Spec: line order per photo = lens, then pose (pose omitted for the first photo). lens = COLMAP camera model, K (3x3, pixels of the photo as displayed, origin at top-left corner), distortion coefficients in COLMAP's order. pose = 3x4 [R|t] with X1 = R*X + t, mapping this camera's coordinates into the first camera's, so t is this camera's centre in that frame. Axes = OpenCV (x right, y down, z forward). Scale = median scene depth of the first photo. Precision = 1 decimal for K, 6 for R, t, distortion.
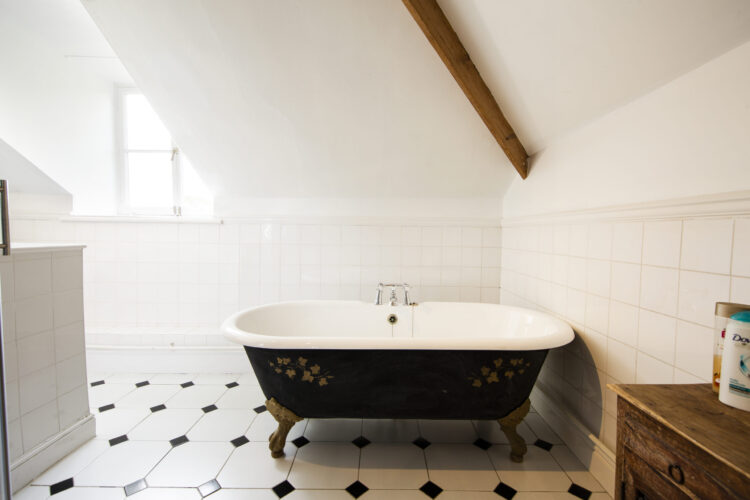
lens RADIAL K [[334.7, 0, 375.0], [0, 334.7, 250.0], [0, 0, 1]] dist [0.002723, -0.000459]
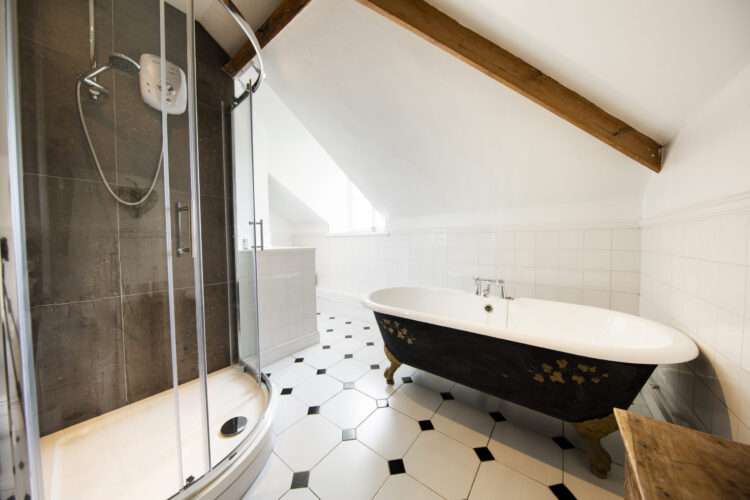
lens RADIAL K [[234.8, 0, 376.9], [0, 234.8, 248.6], [0, 0, 1]] dist [-0.000893, -0.004207]
pose [[0.792780, 0.001279, -0.609506, 0.328722], [-0.010439, 0.999880, -0.011480, 0.005719], [0.609418, 0.015464, 0.792698, 0.095312]]
